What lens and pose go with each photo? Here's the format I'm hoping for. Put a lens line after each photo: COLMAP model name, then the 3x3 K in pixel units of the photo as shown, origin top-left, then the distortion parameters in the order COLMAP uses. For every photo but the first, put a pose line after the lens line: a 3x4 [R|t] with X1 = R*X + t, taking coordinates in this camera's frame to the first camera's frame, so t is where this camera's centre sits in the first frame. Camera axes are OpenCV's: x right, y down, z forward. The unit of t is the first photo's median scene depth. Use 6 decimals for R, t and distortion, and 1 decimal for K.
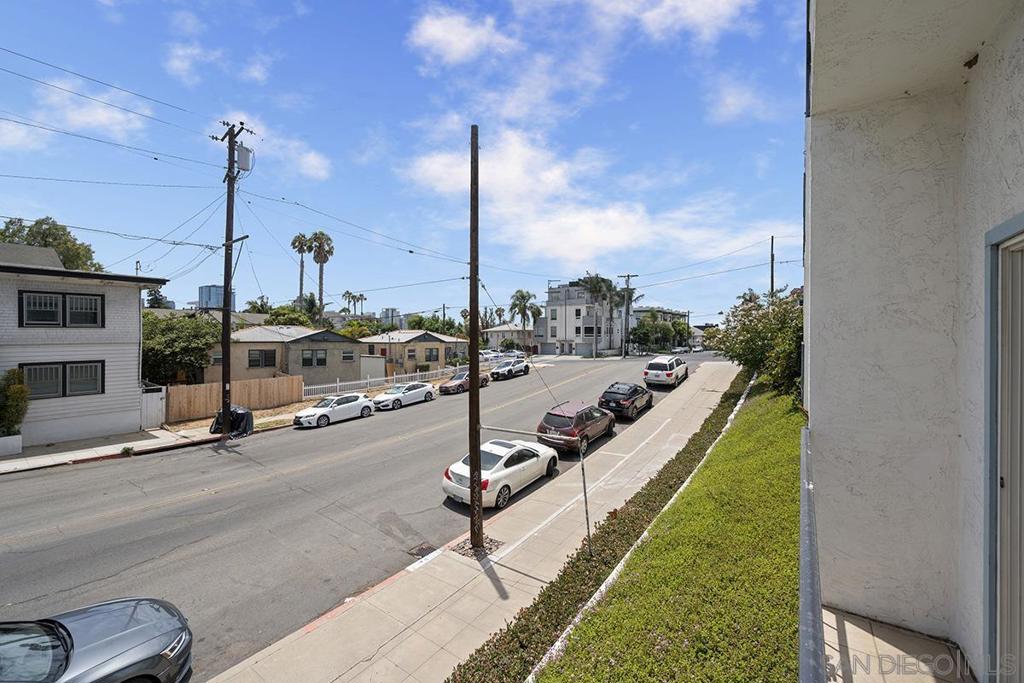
lens RADIAL K [[406.7, 0, 513.0], [0, 406.7, 338.6], [0, 0, 1]] dist [0.003458, -0.000386]
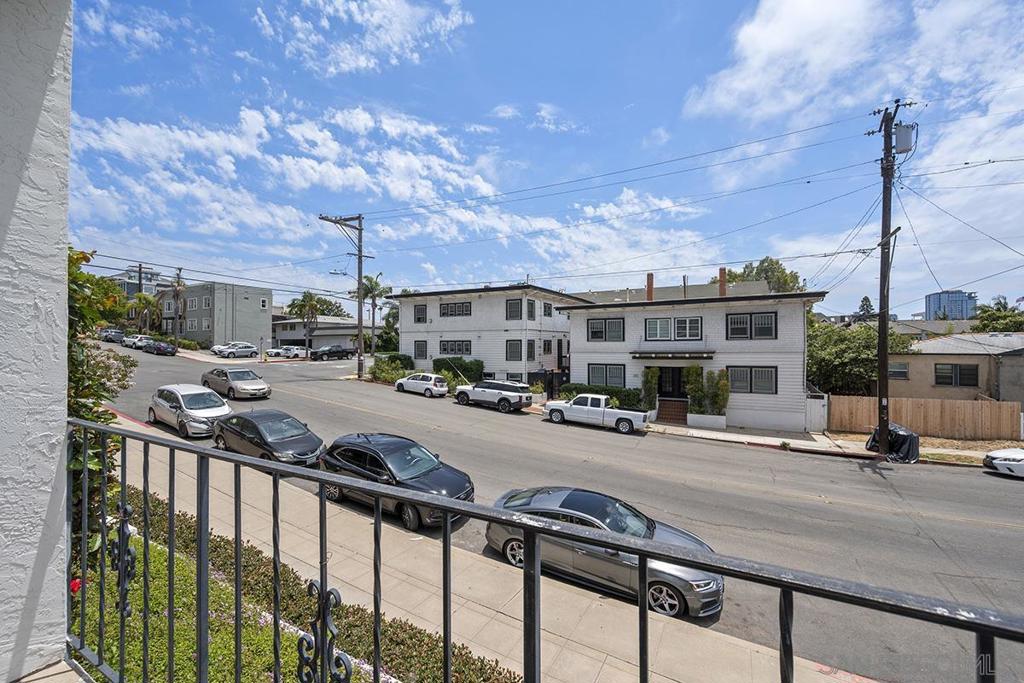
lens RADIAL K [[406.7, 0, 505.9], [0, 406.7, 340.8], [0, 0, 1]] dist [0.003458, -0.000386]
pose [[0.107730, -0.022155, -0.993933, 0.100534], [-0.010307, 0.999673, -0.023400, 0.014015], [0.994127, 0.012765, 0.107466, 0.077558]]
